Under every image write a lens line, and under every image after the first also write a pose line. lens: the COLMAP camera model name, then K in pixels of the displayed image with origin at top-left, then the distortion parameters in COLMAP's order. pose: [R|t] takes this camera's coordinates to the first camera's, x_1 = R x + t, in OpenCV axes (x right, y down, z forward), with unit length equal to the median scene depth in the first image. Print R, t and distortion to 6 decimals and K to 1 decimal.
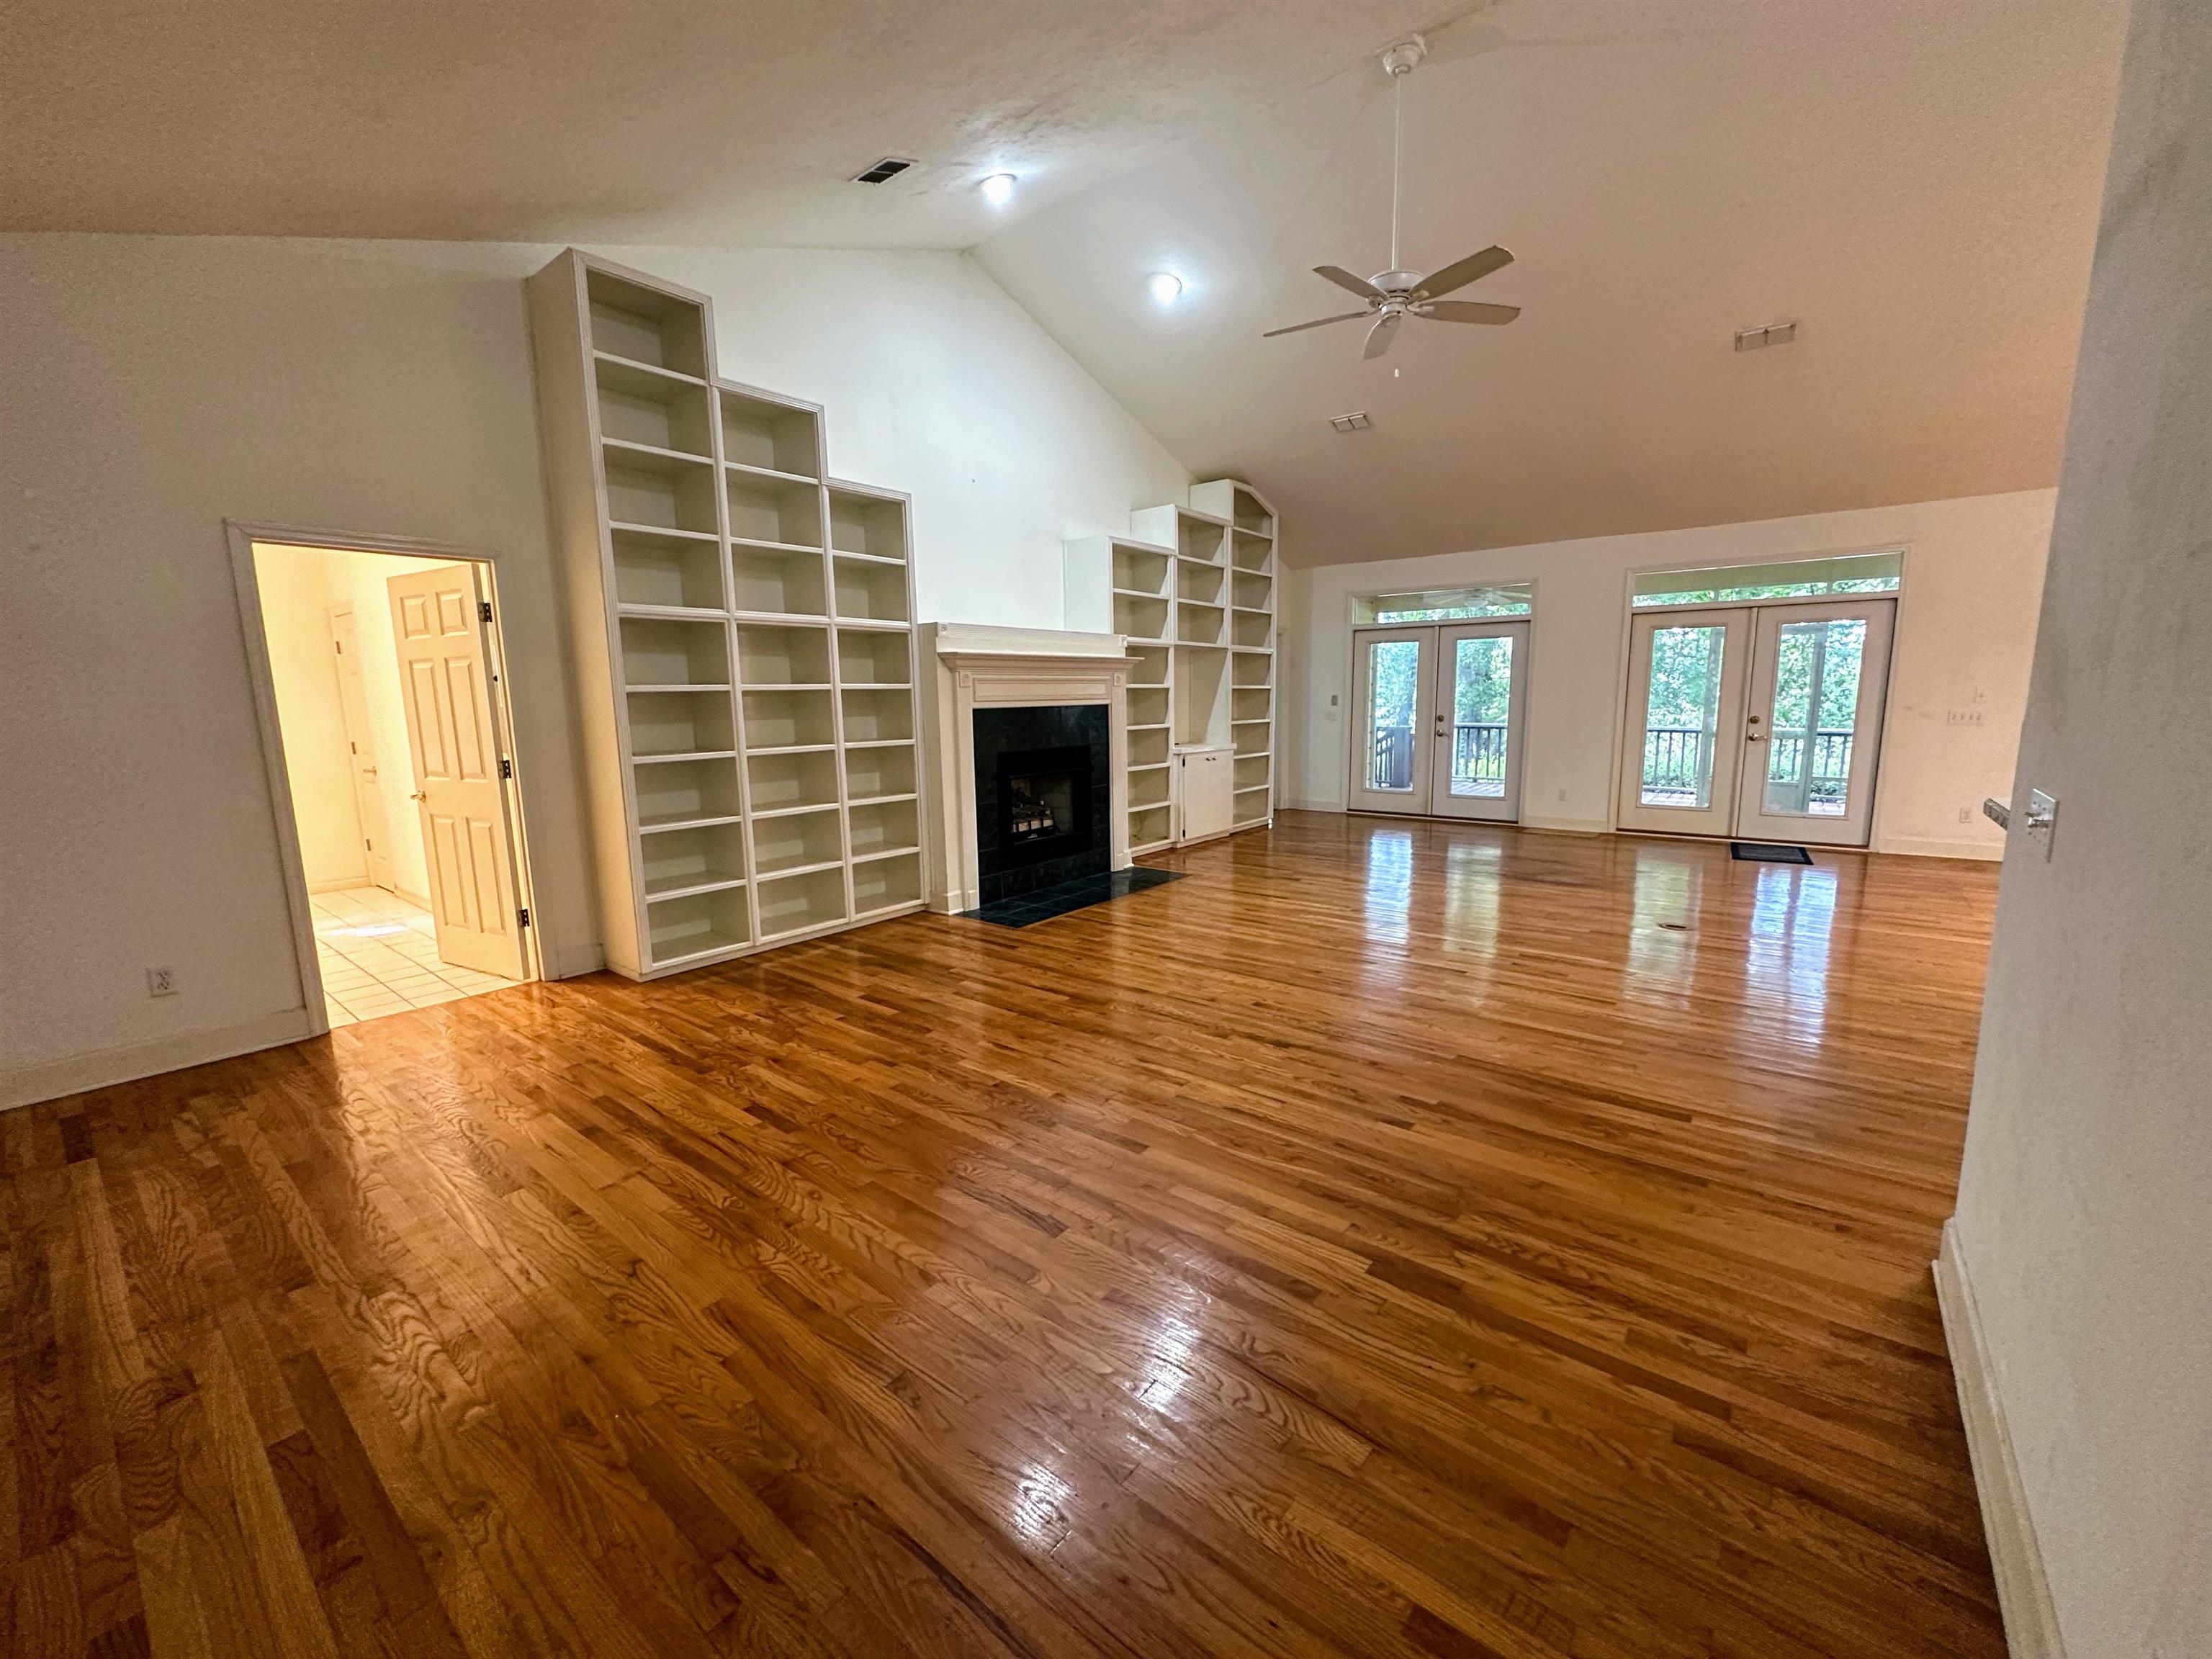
lens RADIAL K [[877.5, 0, 1105.5], [0, 877.5, 833.3], [0, 0, 1]] dist [-0.003088, 0.000003]
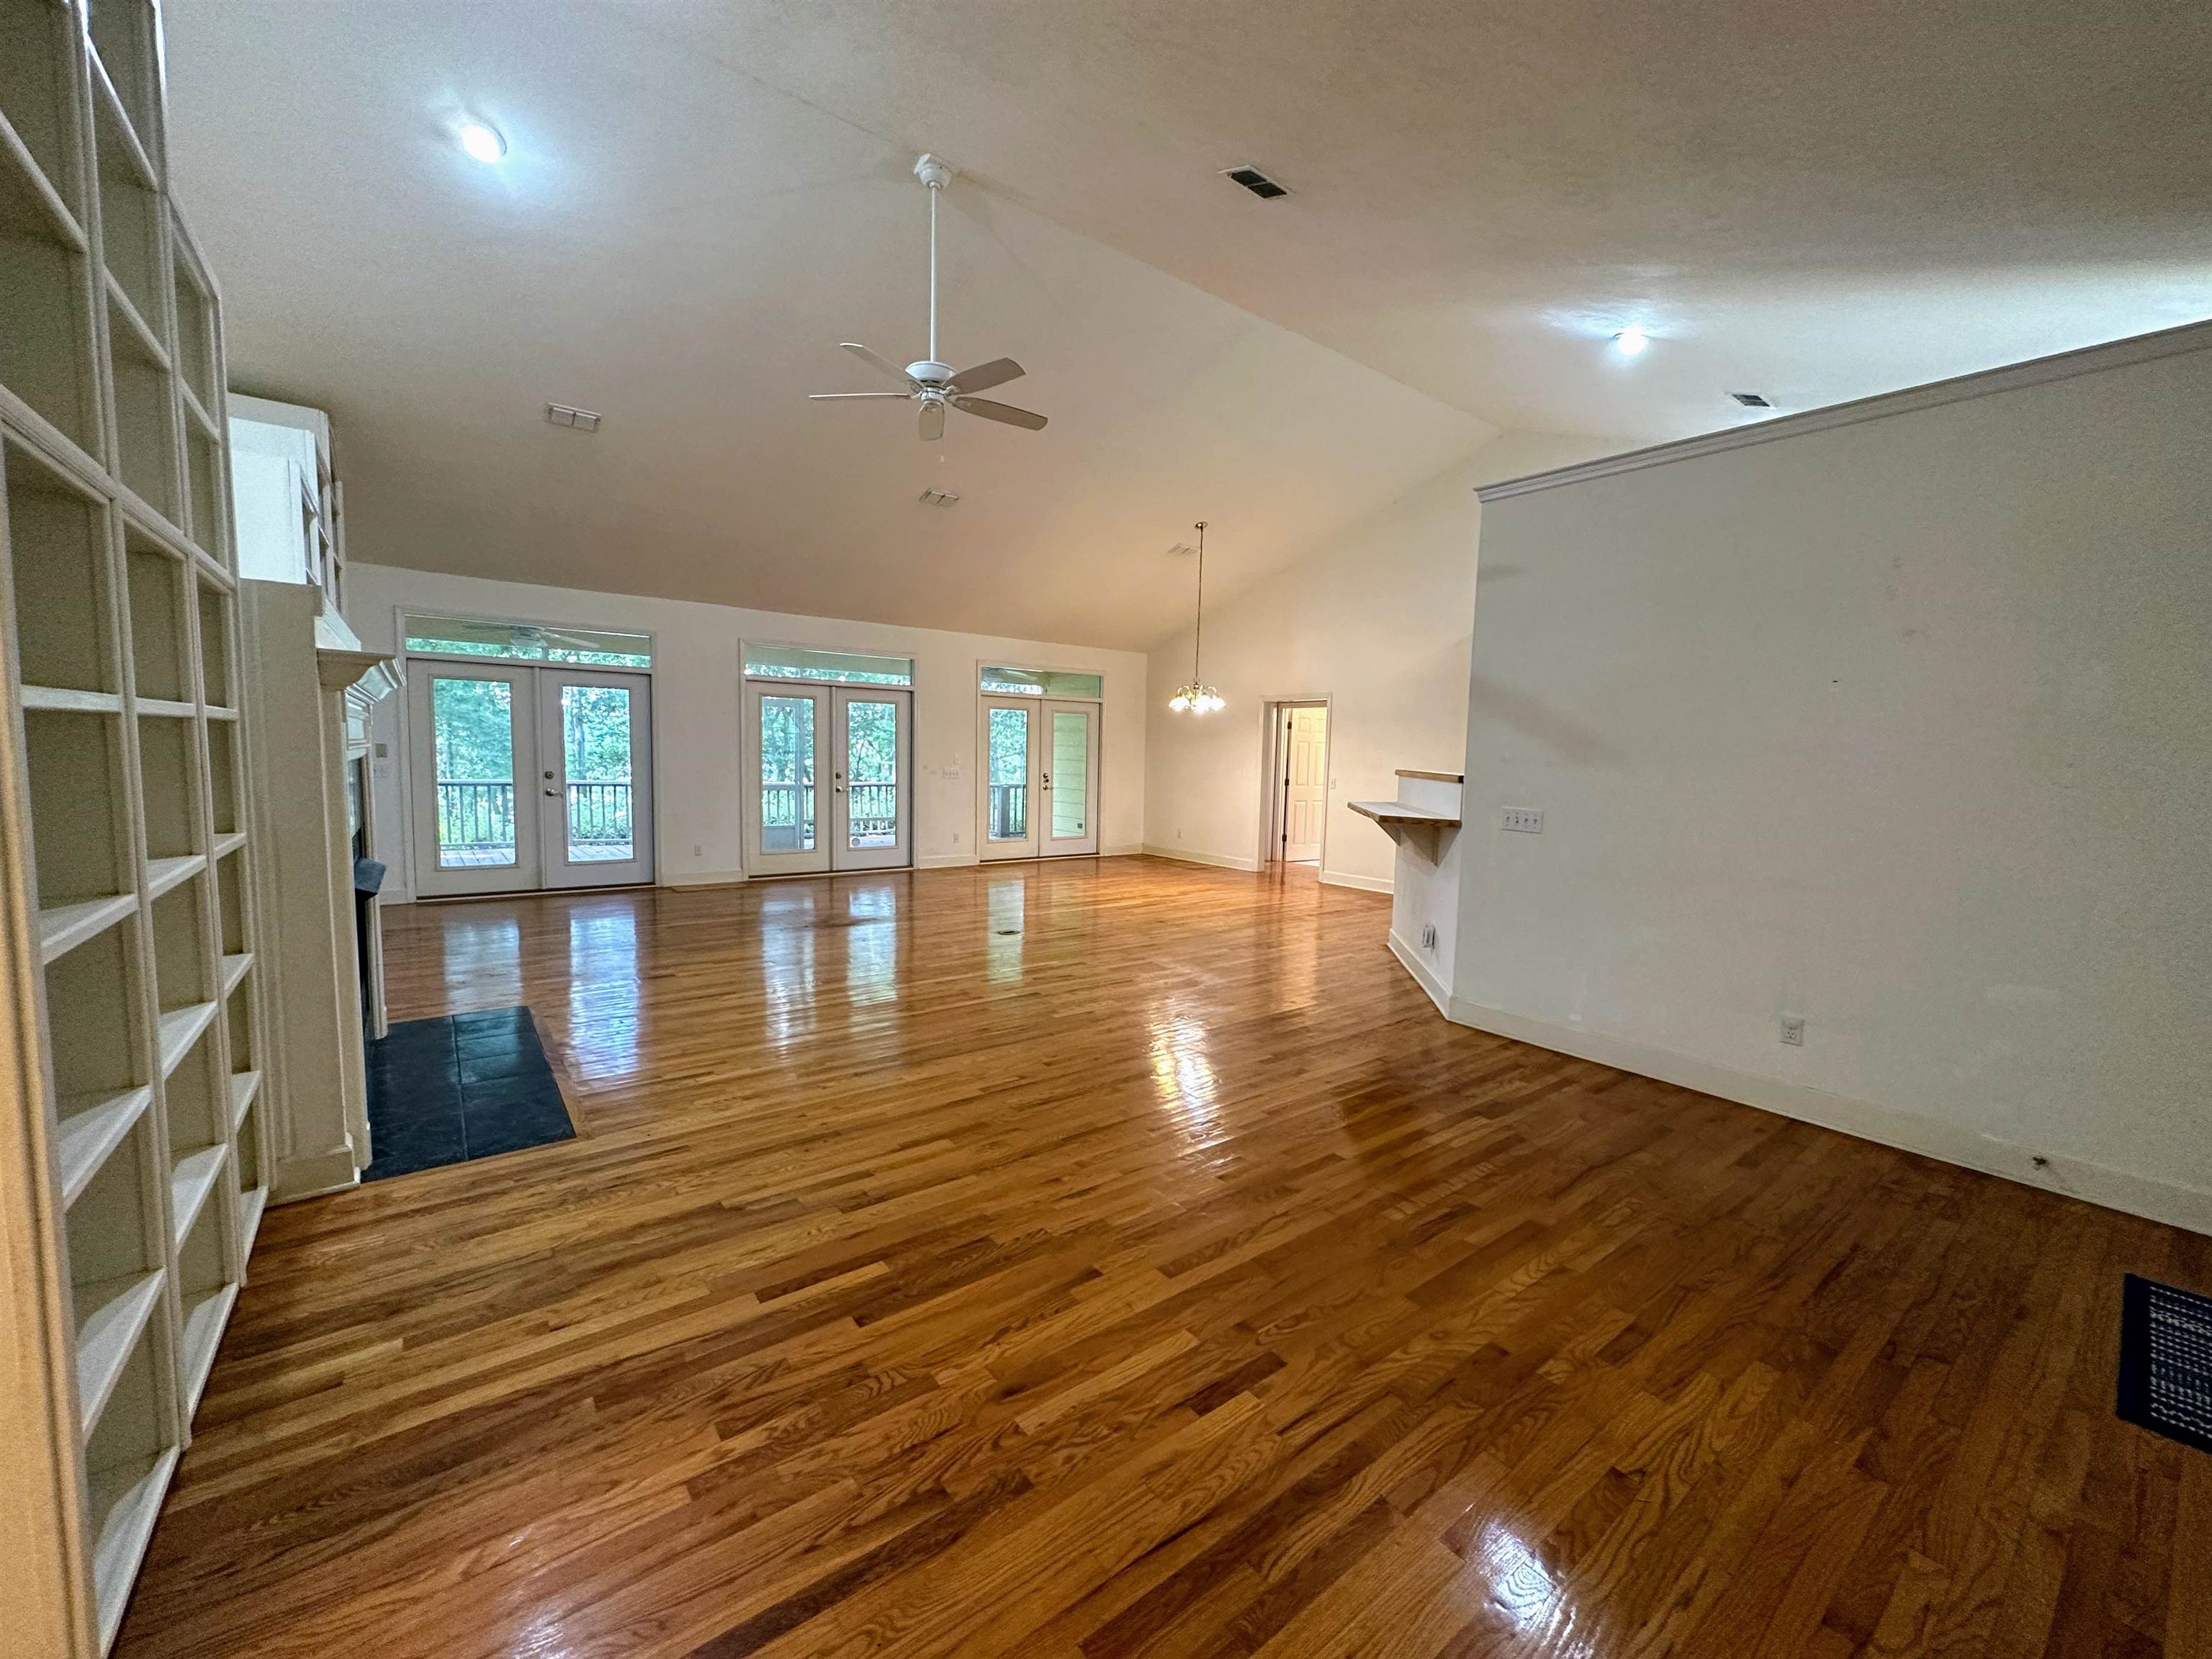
lens RADIAL K [[882.4, 0, 1109.5], [0, 882.4, 822.3], [0, 0, 1]] dist [-0.003294, -0.000234]
pose [[0.238033, -0.055020, 0.969697, -0.523371], [0.125038, 0.991822, 0.025582, -0.064641], [-0.963175, 0.115160, 0.242966, 0.447533]]
